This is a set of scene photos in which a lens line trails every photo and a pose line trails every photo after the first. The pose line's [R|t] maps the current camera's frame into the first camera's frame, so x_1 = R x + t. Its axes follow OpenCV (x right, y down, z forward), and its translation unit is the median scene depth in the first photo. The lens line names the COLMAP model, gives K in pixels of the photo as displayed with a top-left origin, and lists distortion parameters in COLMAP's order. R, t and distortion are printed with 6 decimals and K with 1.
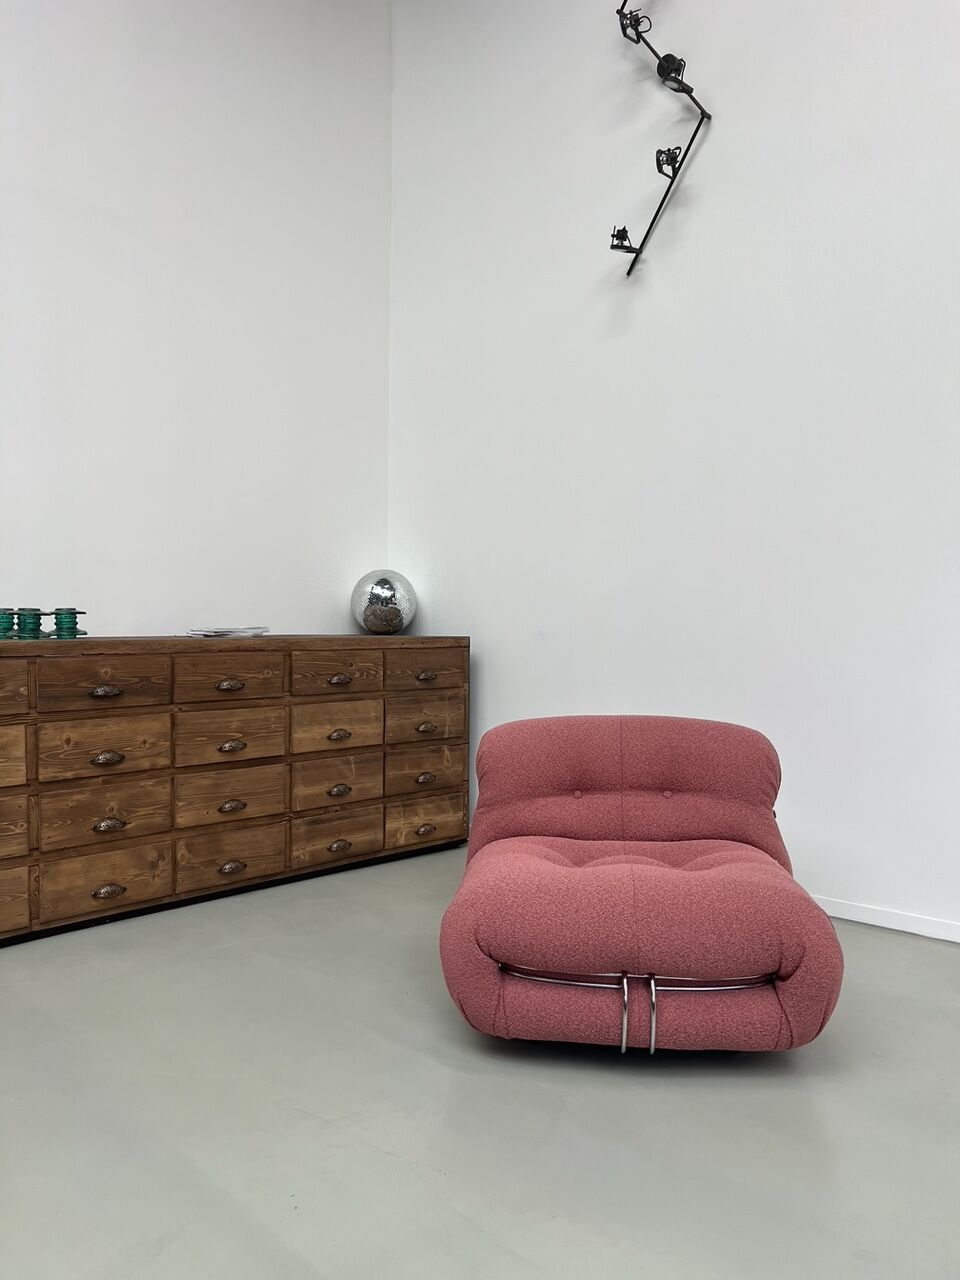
lens RADIAL K [[974.4, 0, 491.4], [0, 974.4, 640.8], [0, 0, 1]] dist [0.113262, -0.220721]
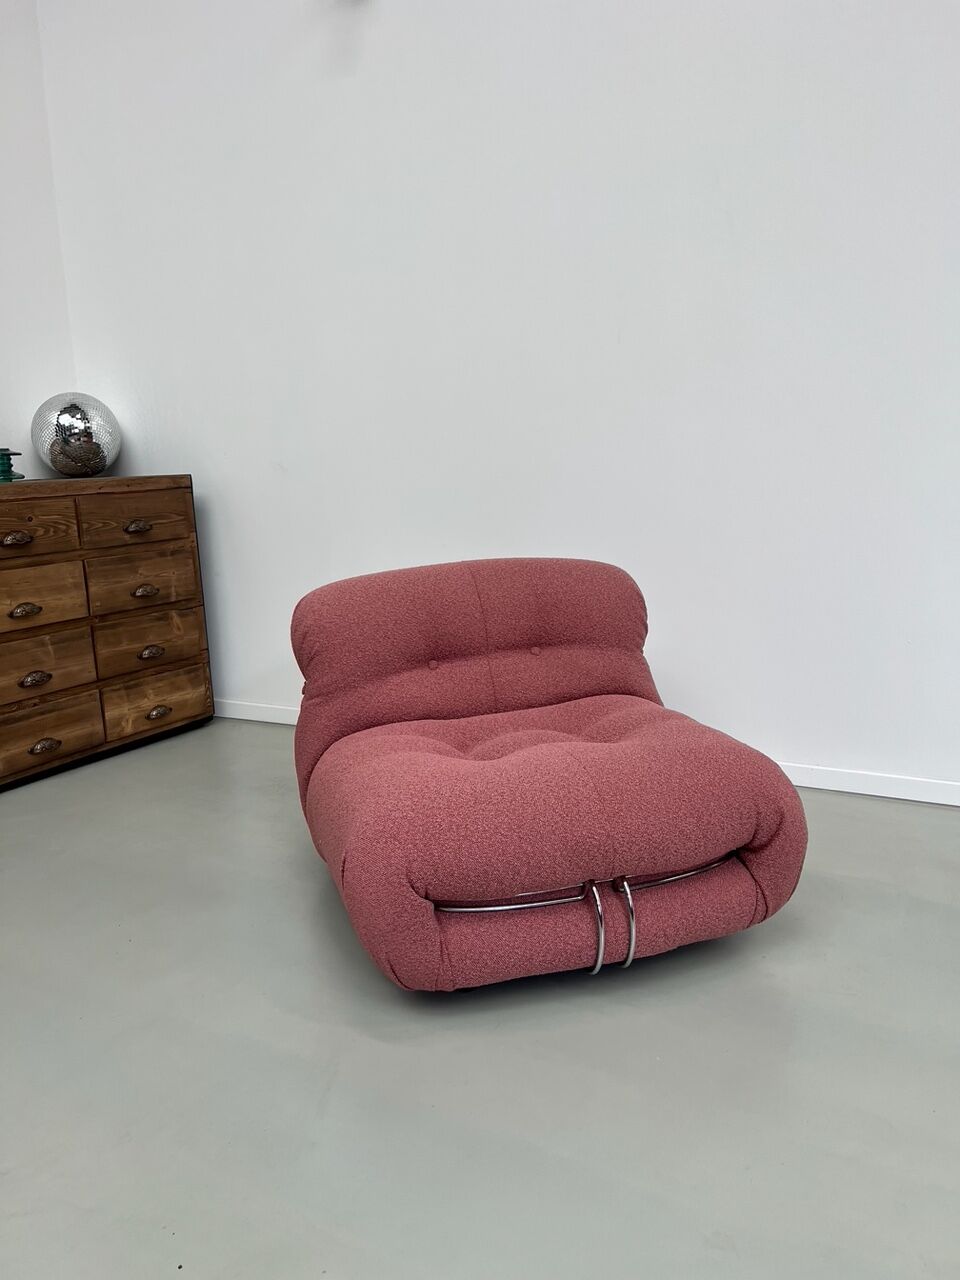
lens RADIAL K [[989.4, 0, 476.8], [0, 989.4, 641.2], [0, 0, 1]] dist [0.076847, -0.102348]
pose [[0.973598, -0.088744, 0.210311, 0.026234], [0.051687, 0.983110, 0.175563, -0.001398], [-0.222339, -0.160057, 0.961742, 0.152479]]
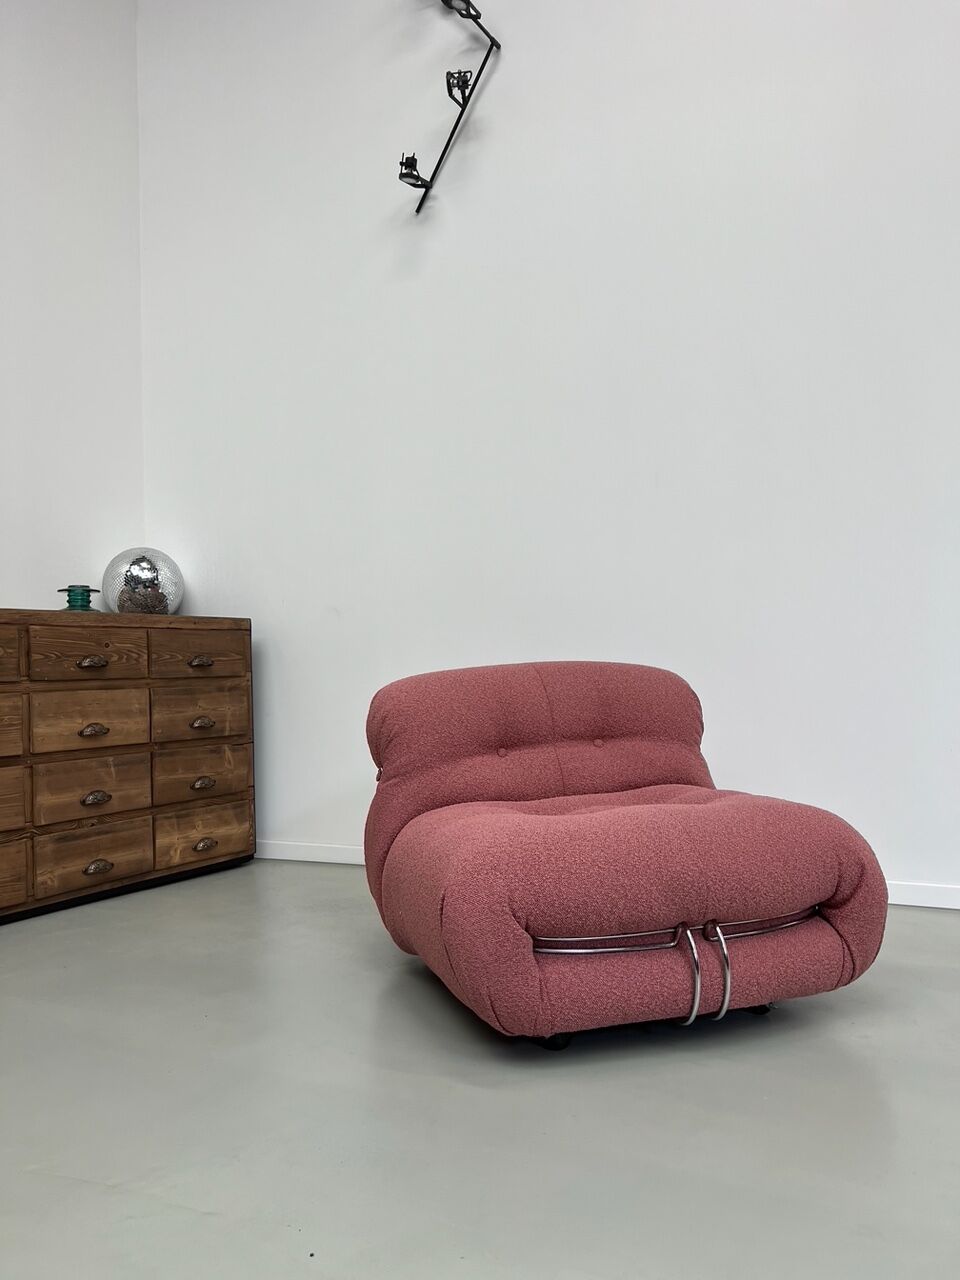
lens RADIAL K [[976.5, 0, 475.2], [0, 976.5, 638.1], [0, 0, 1]] dist [0.054001, -0.099806]
pose [[0.972274, -0.031441, 0.231722, -0.035375], [0.045302, 0.997472, -0.054741, 0.081456], [-0.229415, 0.063720, 0.971241, 0.131332]]
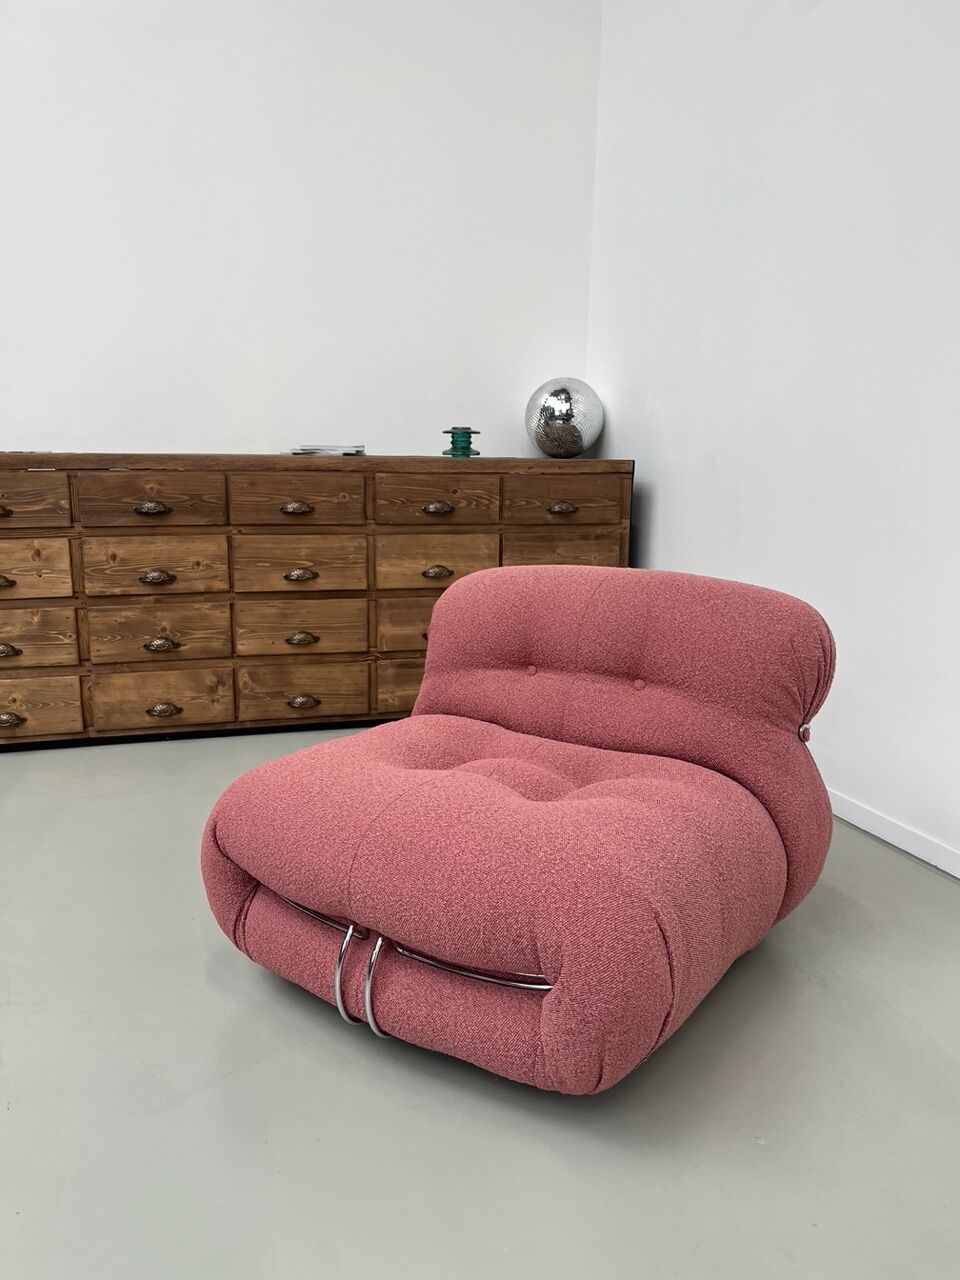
lens RADIAL K [[982.4, 0, 471.0], [0, 982.4, 624.5], [0, 0, 1]] dist [0.201075, -0.409933]
pose [[0.864376, 0.092905, -0.494188, 0.322444], [-0.017249, 0.987684, 0.155509, 0.005199], [0.502549, -0.125894, 0.855333, 0.262584]]
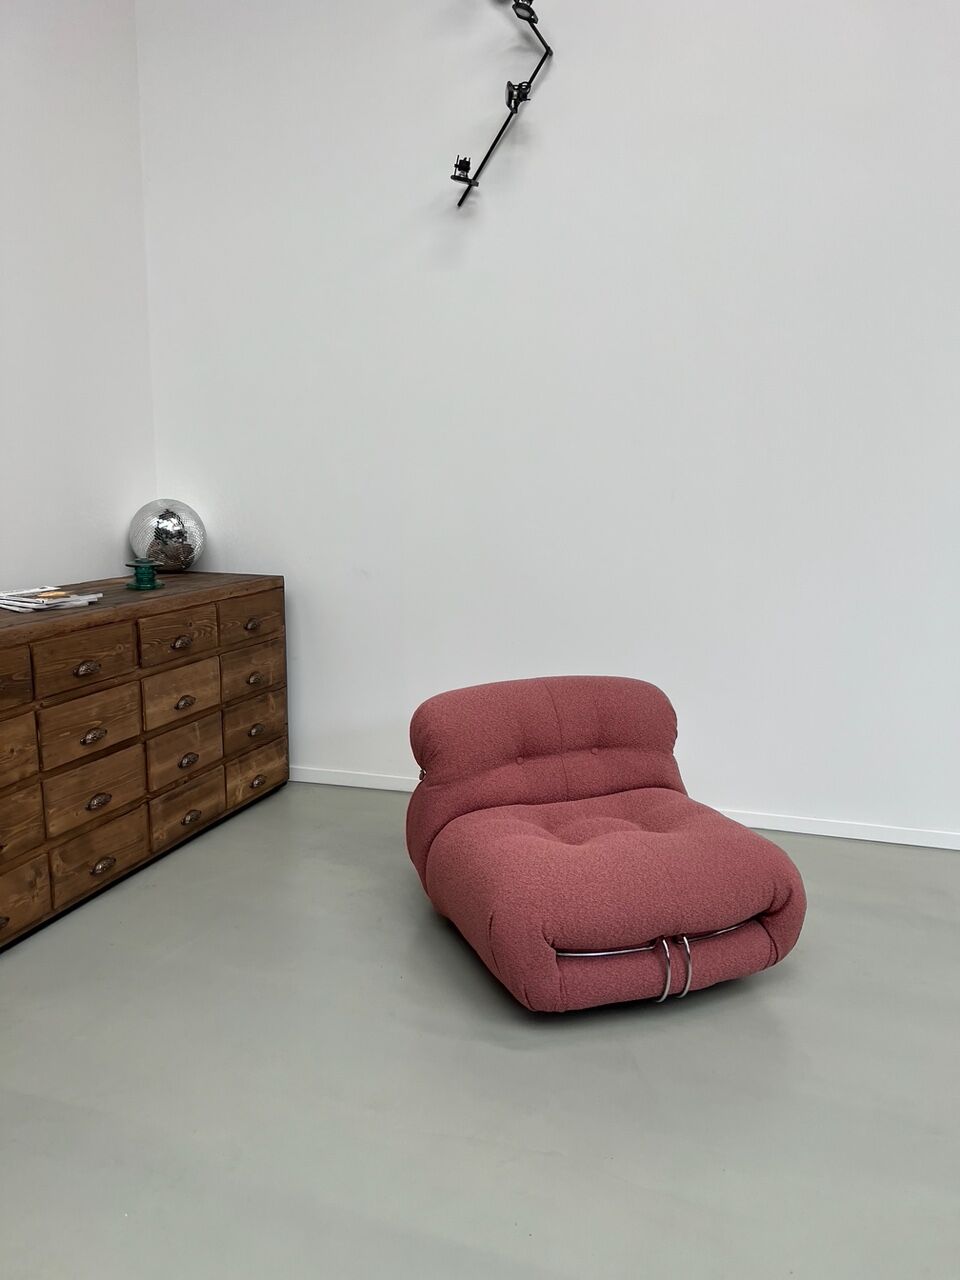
lens RADIAL K [[974.3, 0, 479.2], [0, 974.3, 637.8], [0, 0, 1]] dist [0.063598, -0.096454]
pose [[0.902775, -0.076650, 0.423228, -0.301402], [0.008803, 0.987079, 0.159991, -0.111757], [-0.430023, -0.140710, 0.891785, 0.073311]]
